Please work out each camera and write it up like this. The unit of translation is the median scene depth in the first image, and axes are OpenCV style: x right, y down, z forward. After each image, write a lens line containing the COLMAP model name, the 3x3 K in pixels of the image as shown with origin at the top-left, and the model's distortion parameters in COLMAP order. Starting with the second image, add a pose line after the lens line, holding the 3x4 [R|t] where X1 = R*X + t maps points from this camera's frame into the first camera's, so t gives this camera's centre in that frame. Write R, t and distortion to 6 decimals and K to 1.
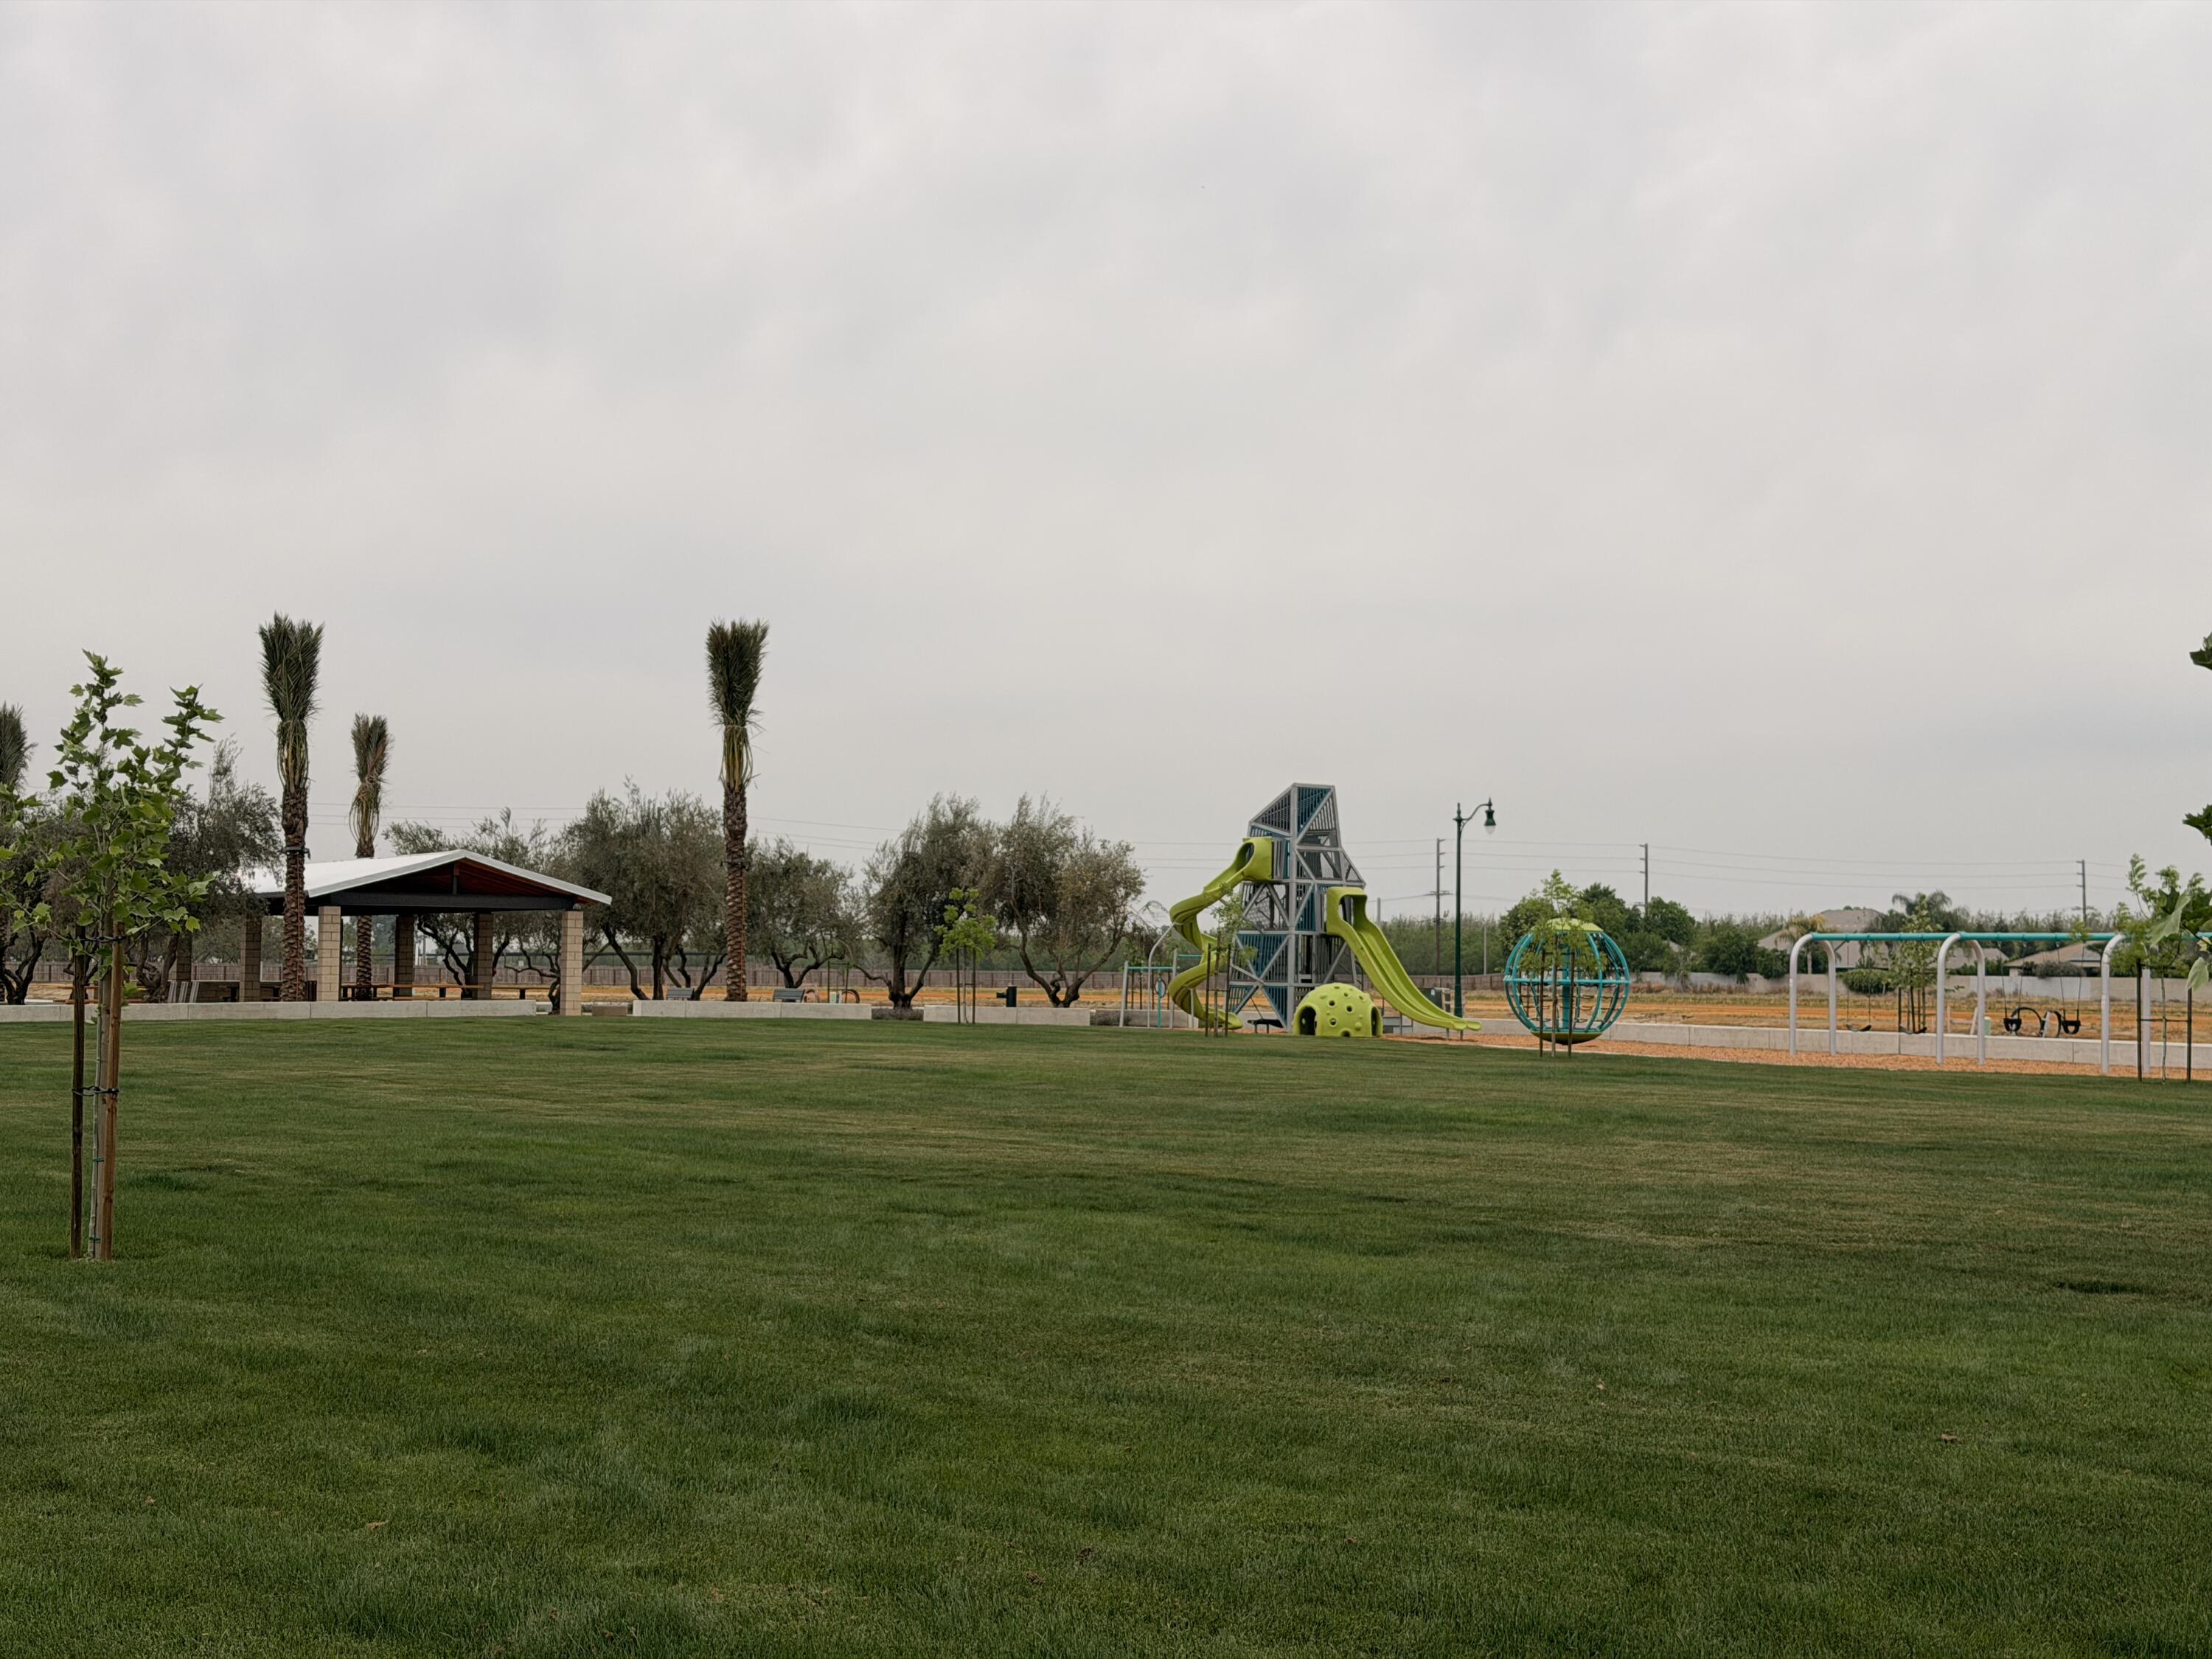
lens RADIAL K [[3077.5, 0, 1110.2], [0, 3077.5, 826.4], [0, 0, 1]] dist [-0.018051, 0.000000]
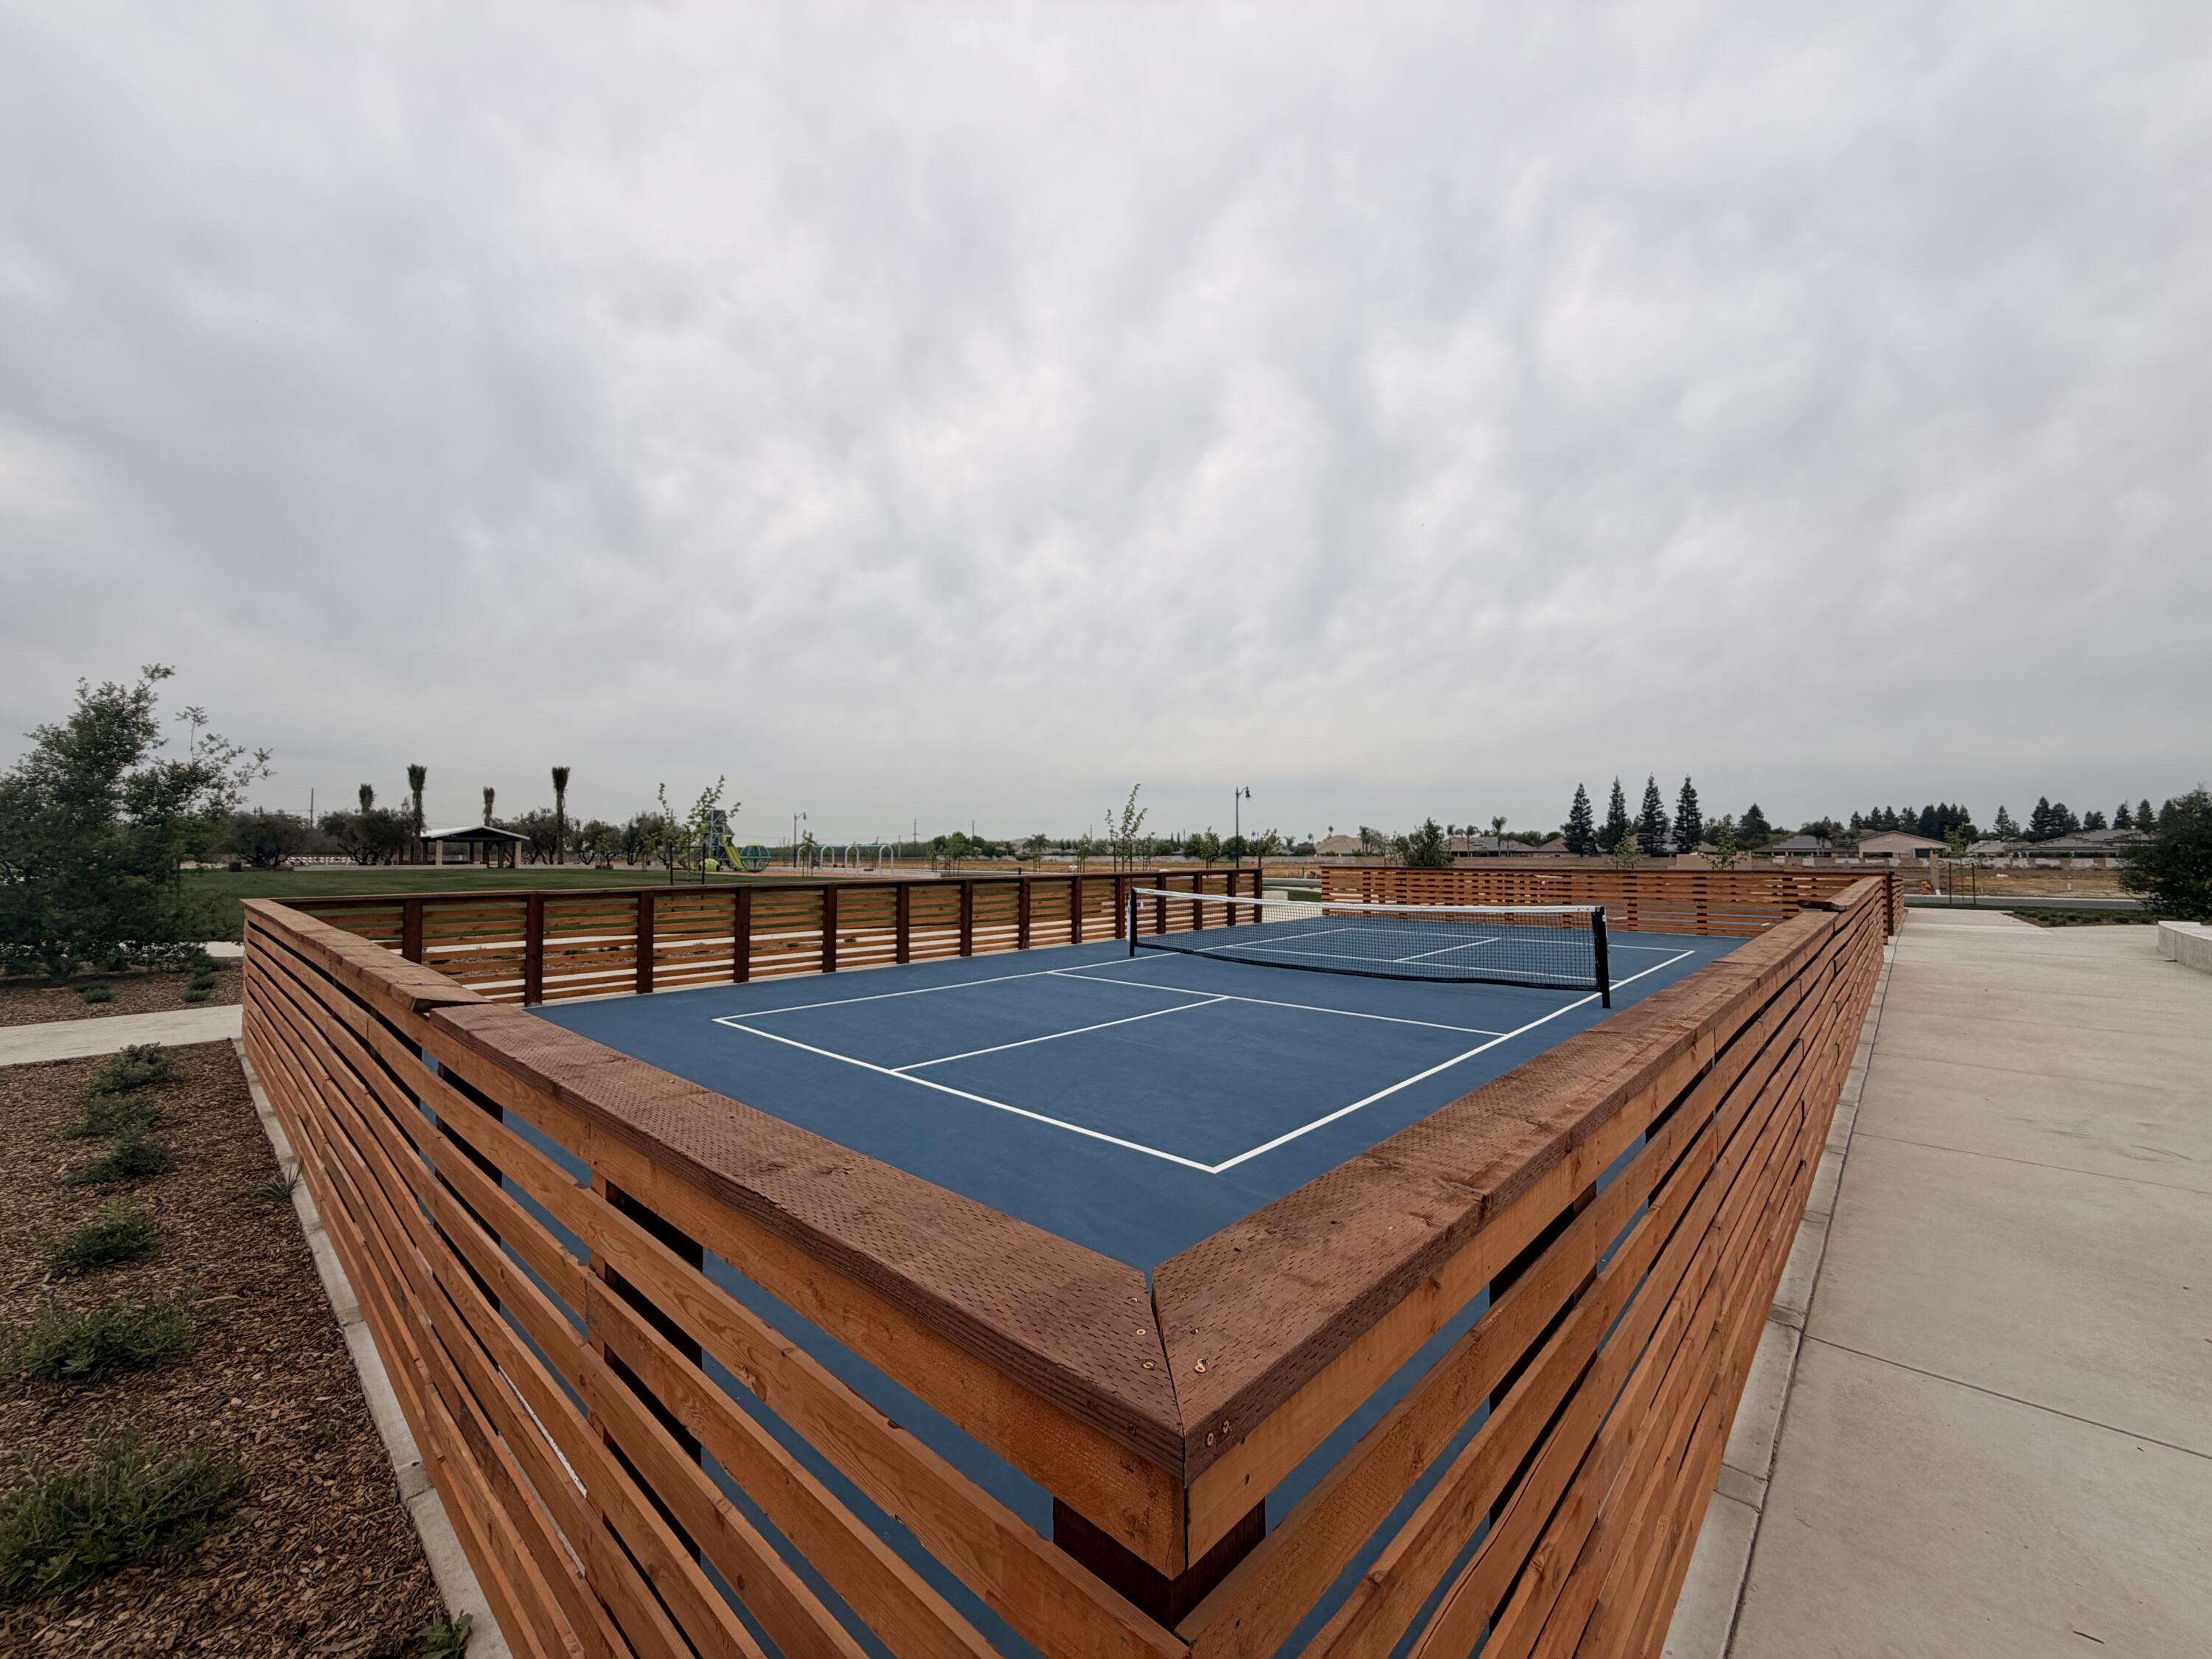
lens RADIAL K [[896.4, 0, 1102.3], [0, 896.4, 840.0], [0, 0, 1]] dist [-0.000620, -0.000022]
pose [[0.966594, -0.003827, 0.256282, 0.280934], [-0.003554, 0.999592, 0.028328, -0.009757], [-0.256286, -0.028293, 0.966187, -0.301003]]
